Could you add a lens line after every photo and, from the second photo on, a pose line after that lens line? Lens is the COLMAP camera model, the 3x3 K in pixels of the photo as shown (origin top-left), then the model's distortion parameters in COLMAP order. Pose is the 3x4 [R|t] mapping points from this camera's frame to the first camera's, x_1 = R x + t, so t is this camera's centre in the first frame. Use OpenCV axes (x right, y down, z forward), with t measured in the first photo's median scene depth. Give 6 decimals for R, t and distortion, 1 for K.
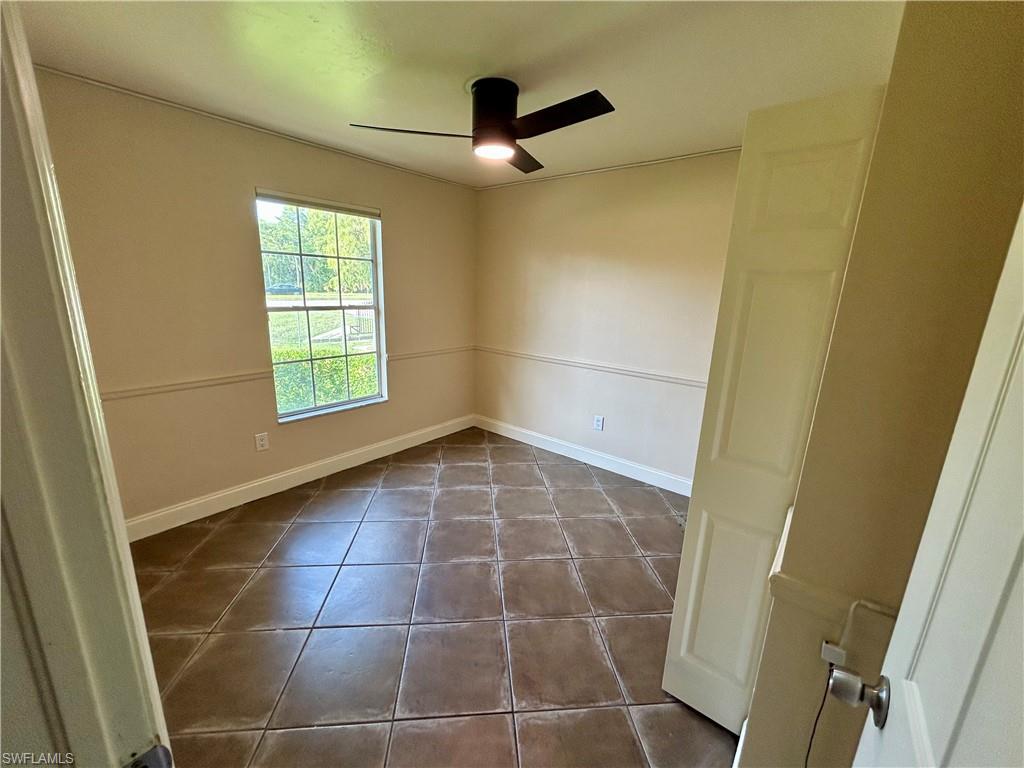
lens RADIAL K [[411.9, 0, 510.0], [0, 411.9, 384.6], [0, 0, 1]] dist [-0.003801, 0.003044]
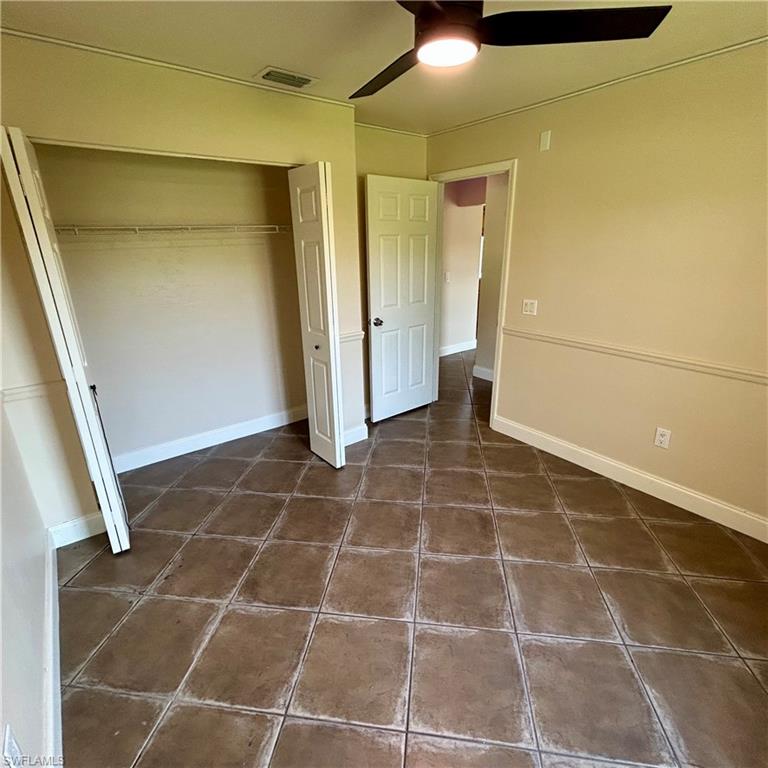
lens RADIAL K [[411.6, 0, 384.0], [0, 411.6, 384.0], [0, 0, 1]] dist [0.001280, 0.000088]
pose [[-0.975804, -0.088002, 0.200154, -0.075553], [0.035069, 0.840581, 0.540549, -0.294317], [-0.215815, 0.534489, -0.817157, 1.144038]]
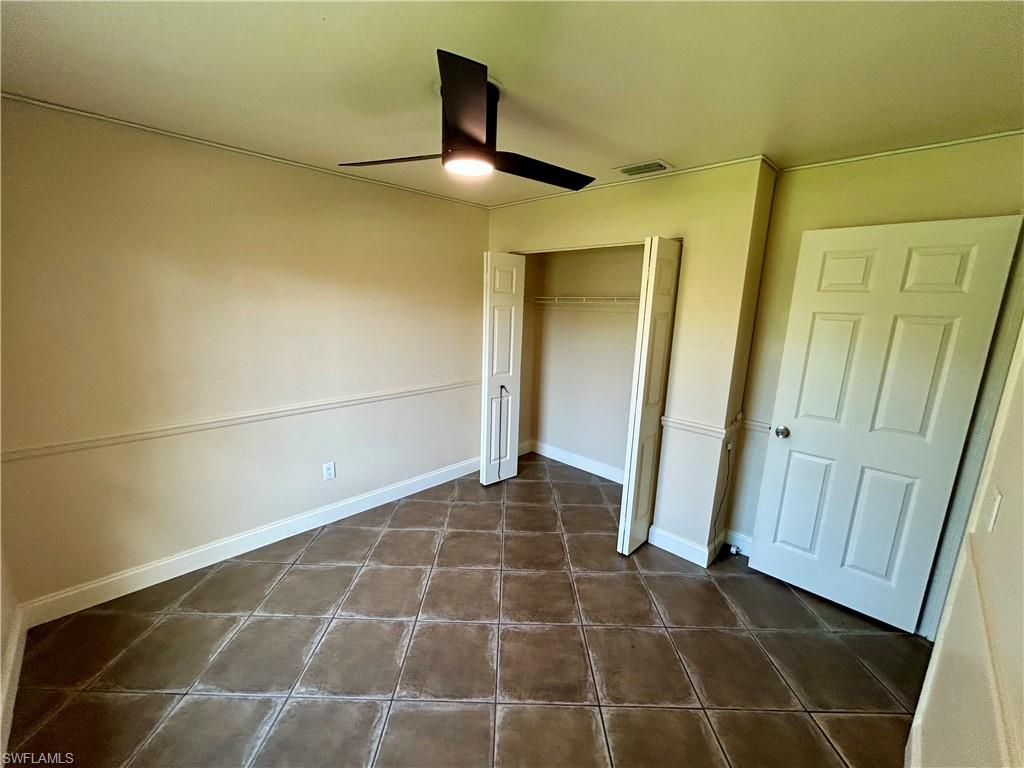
lens RADIAL K [[411.9, 0, 510.0], [0, 411.9, 384.6], [0, 0, 1]] dist [-0.003801, 0.003044]
pose [[0.095581, -0.228439, 0.968855, -0.569423], [0.209168, 0.956190, 0.204817, -0.186016], [-0.973197, 0.183077, 0.139176, 0.546046]]
